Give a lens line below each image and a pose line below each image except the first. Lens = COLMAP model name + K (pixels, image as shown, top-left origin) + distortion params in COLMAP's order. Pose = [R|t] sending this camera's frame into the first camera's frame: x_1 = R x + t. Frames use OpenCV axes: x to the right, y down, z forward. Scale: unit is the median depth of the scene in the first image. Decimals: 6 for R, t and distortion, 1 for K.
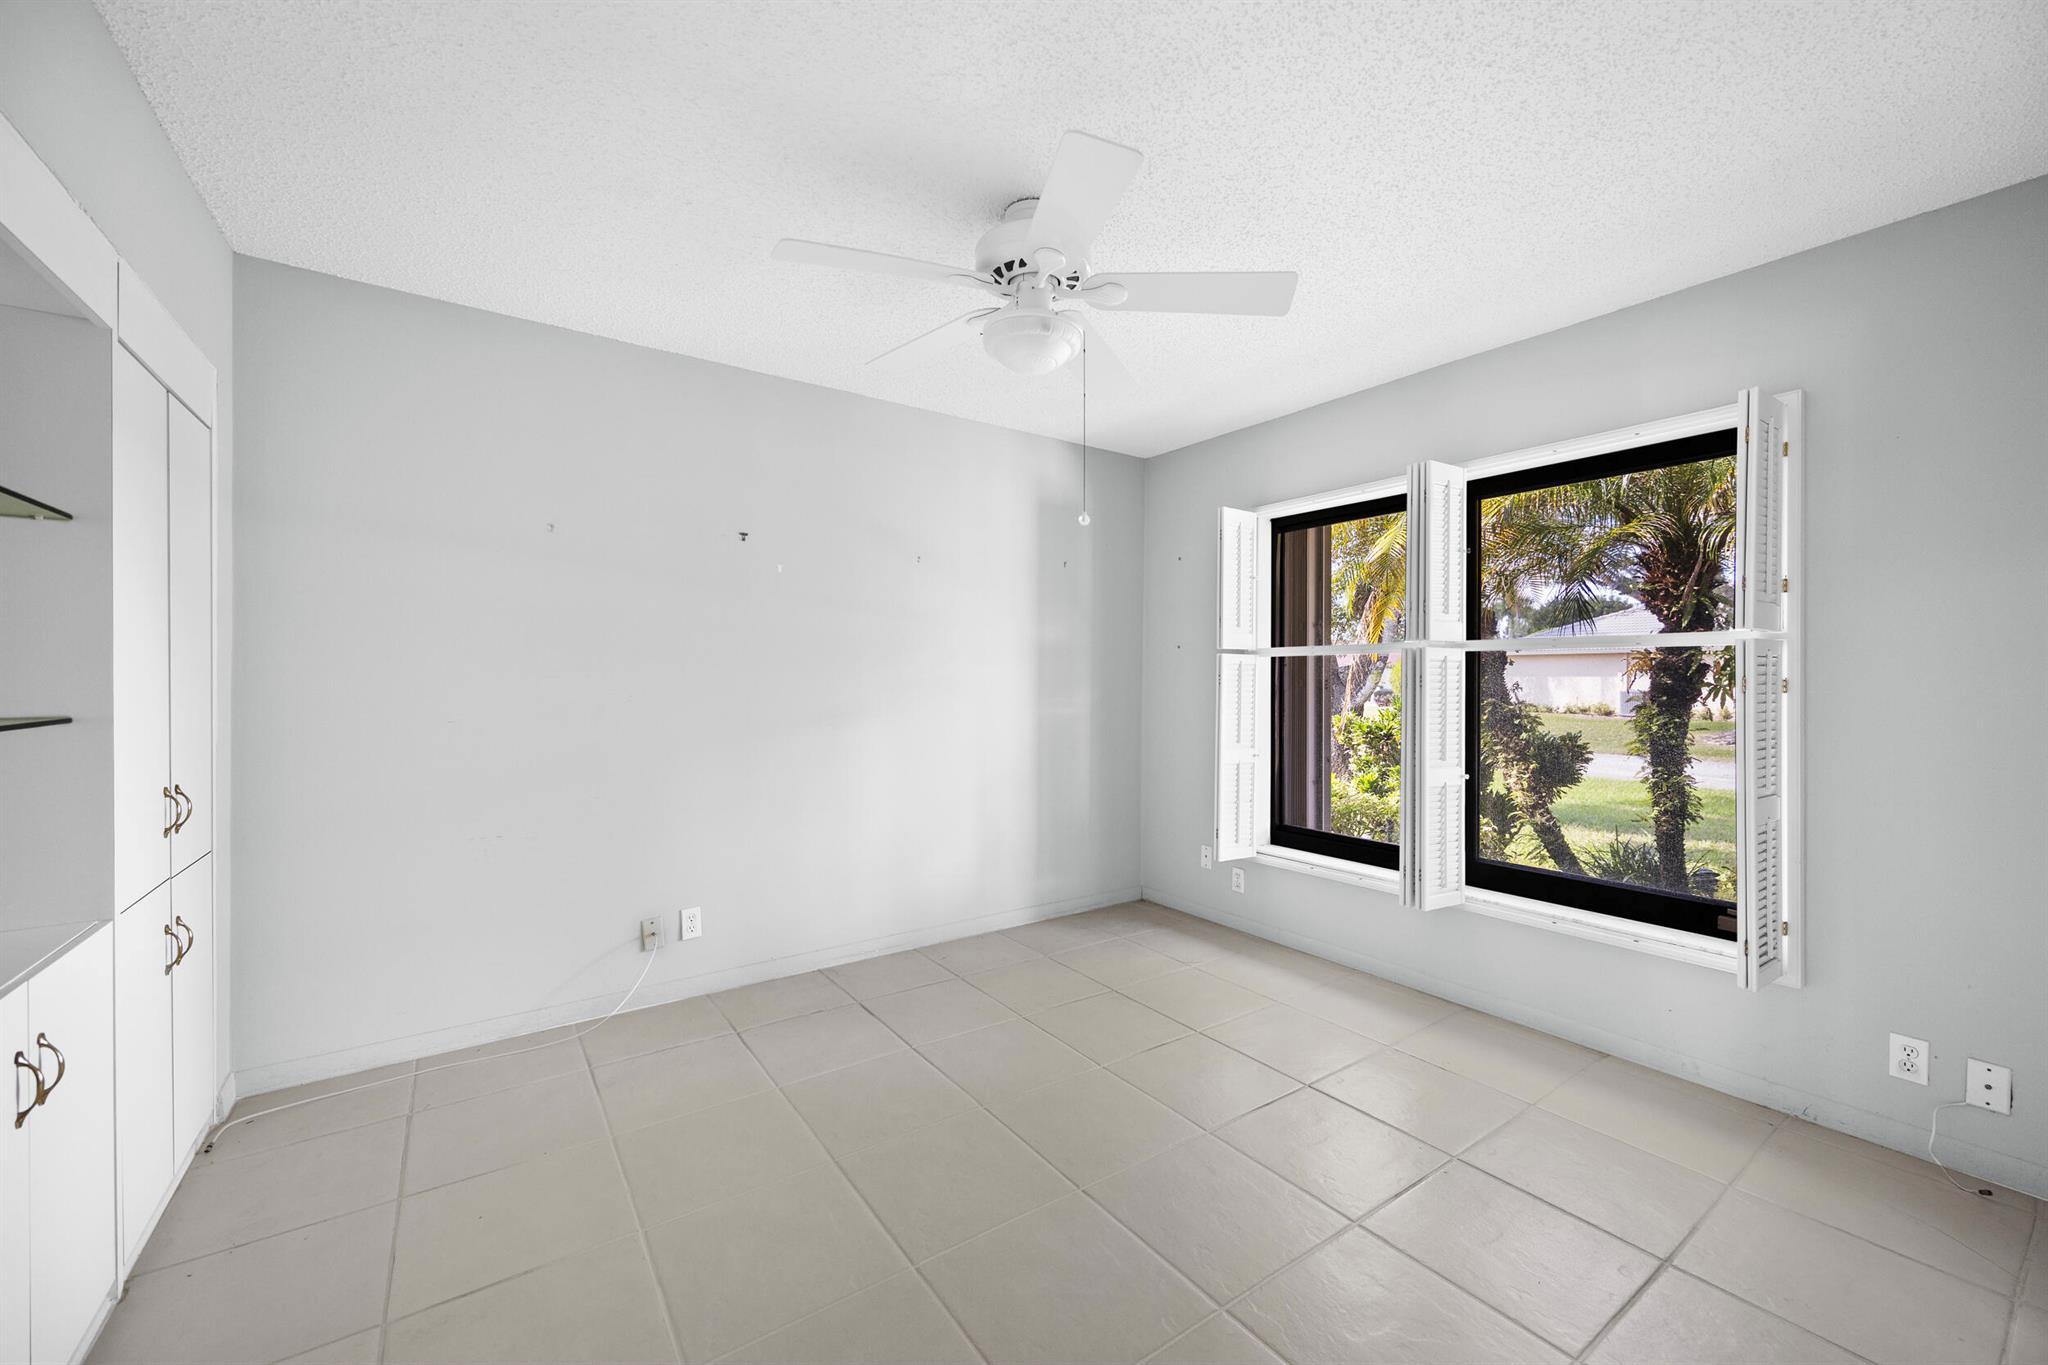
lens RADIAL K [[794.9, 0, 1027.5], [0, 794.9, 681.4], [0, 0, 1]] dist [0.001541, -0.000086]
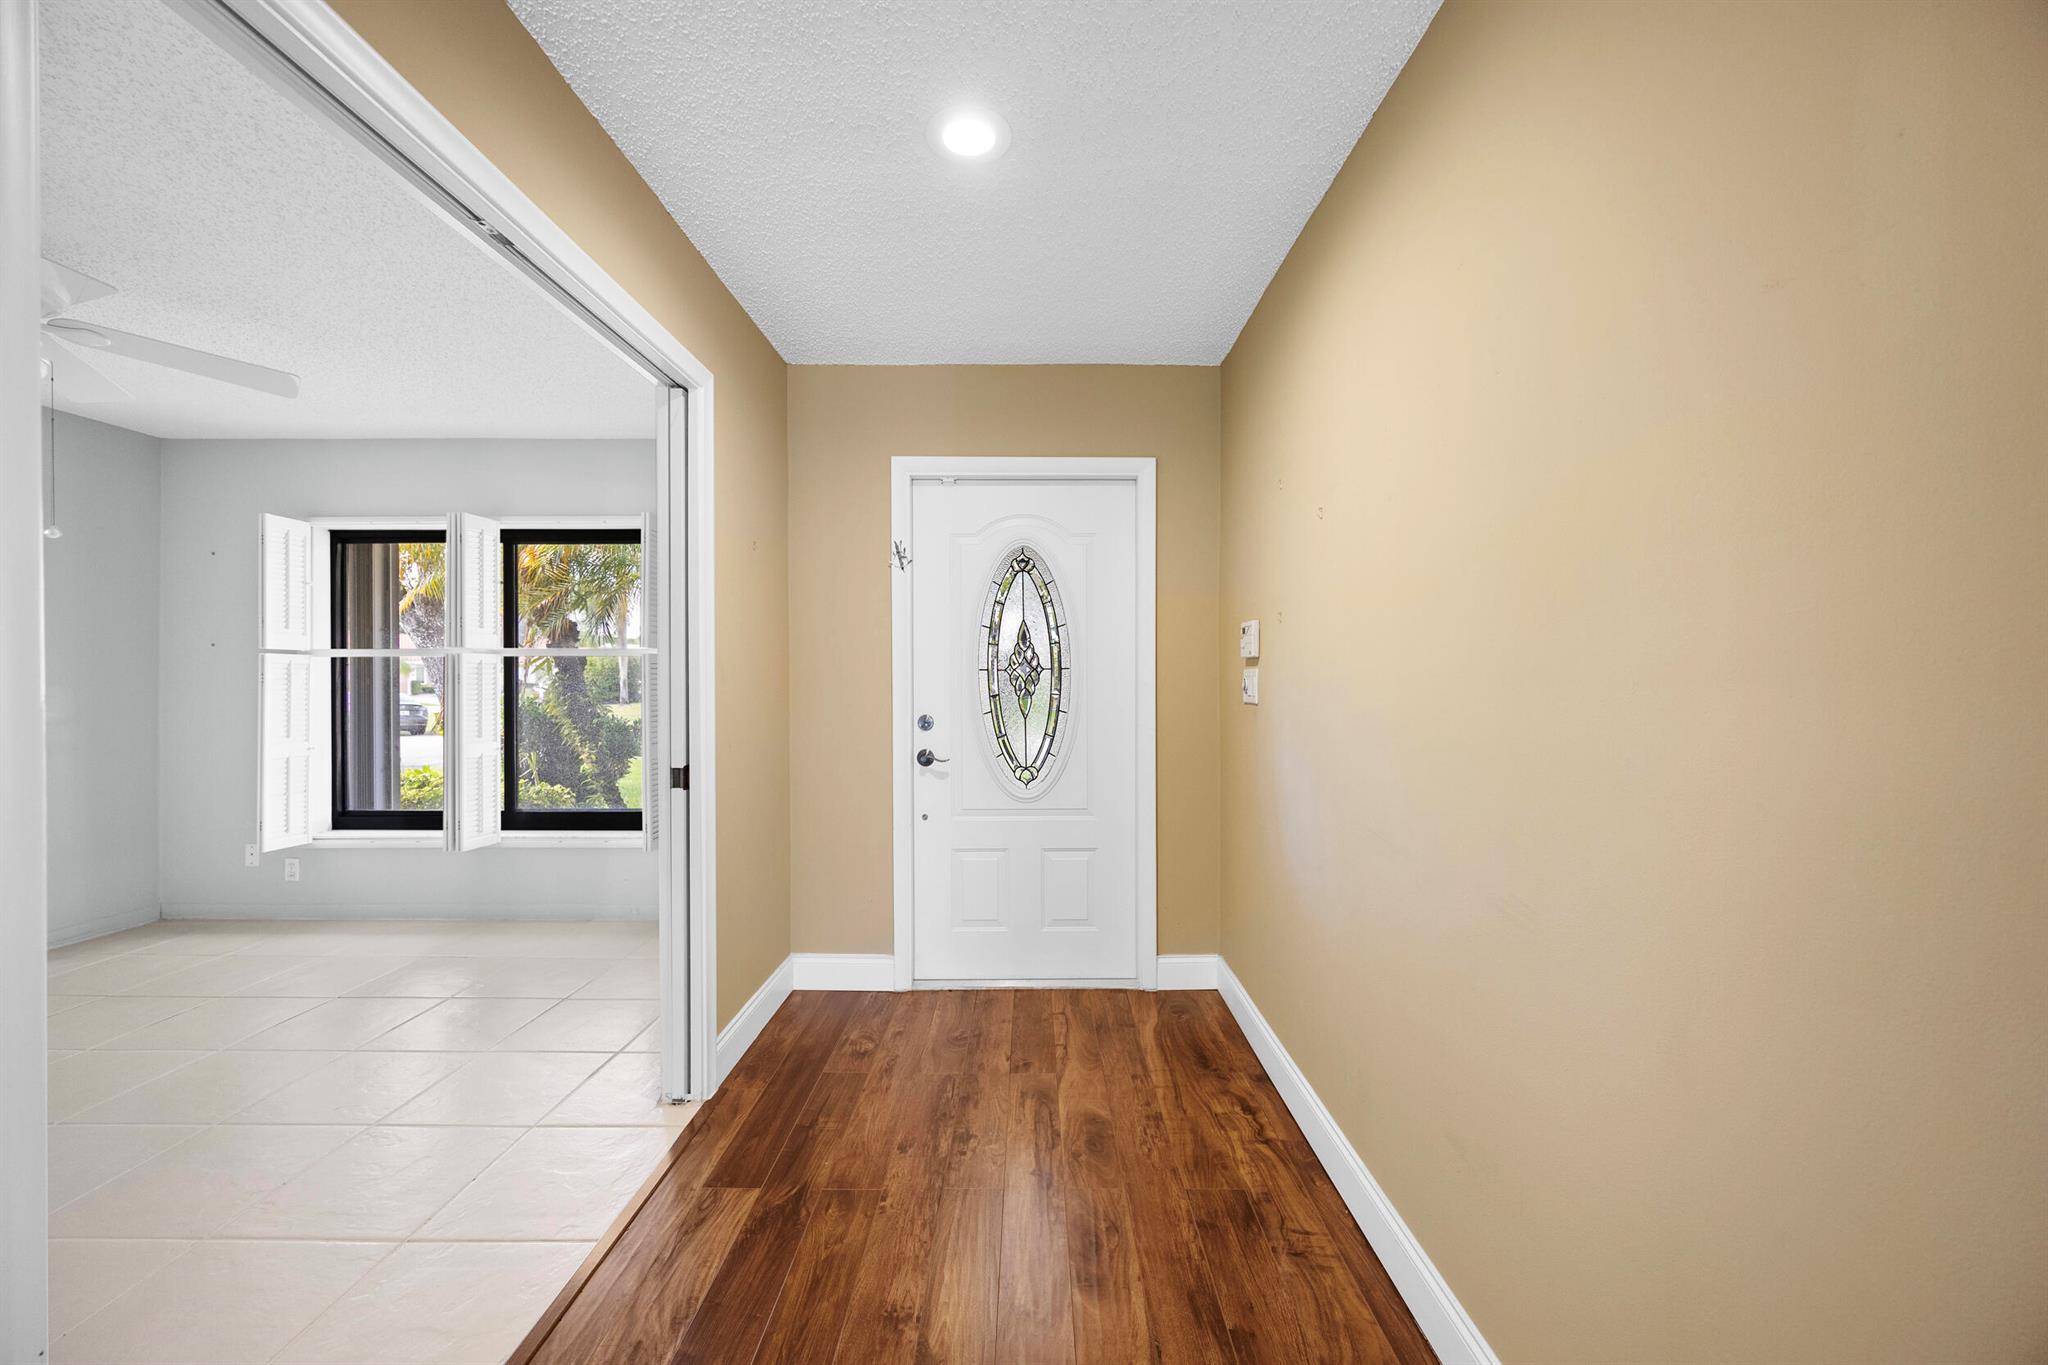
lens RADIAL K [[794.9, 0, 1027.5], [0, 794.9, 681.4], [0, 0, 1]] dist [0.001541, -0.000086]
pose [[0.587366, -0.004888, 0.809307, -0.014657], [0.005741, 0.999982, 0.001873, 0.005563], [-0.809301, 0.003546, 0.587384, -0.420188]]
